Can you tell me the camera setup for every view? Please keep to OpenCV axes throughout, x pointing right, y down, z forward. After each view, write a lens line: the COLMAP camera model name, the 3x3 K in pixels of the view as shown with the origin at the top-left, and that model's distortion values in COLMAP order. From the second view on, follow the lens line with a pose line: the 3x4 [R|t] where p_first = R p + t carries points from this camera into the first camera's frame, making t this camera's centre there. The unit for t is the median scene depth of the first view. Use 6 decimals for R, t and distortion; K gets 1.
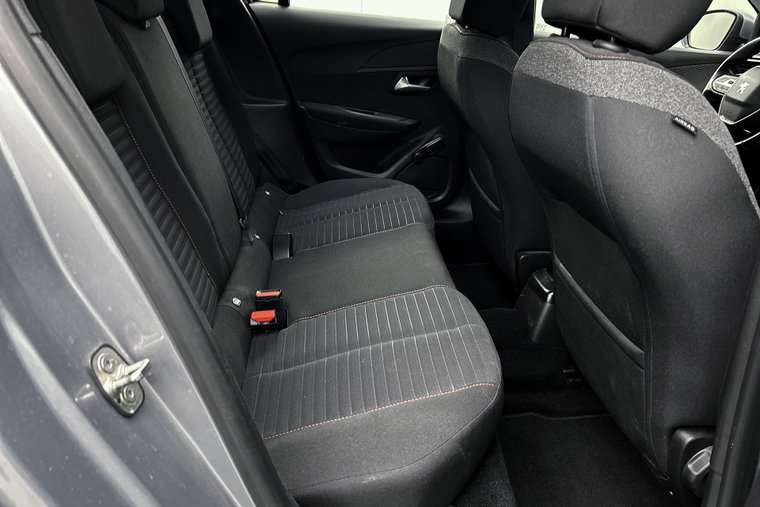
lens RADIAL K [[579.8, 0, 376.9], [0, 579.8, 255.9], [0, 0, 1]] dist [0.054027, -0.060228]
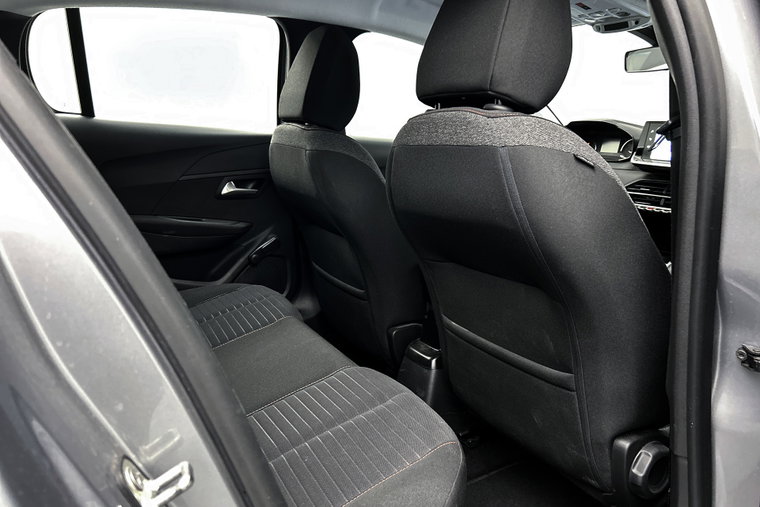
lens RADIAL K [[579.8, 0, 382.7], [0, 579.8, 253.0], [0, 0, 1]] dist [0.054027, -0.060228]
pose [[0.907963, -0.117865, 0.402133, -0.210064], [0.200111, 0.965096, -0.168954, 0.045298], [-0.368183, 0.233875, 0.899858, 0.075866]]
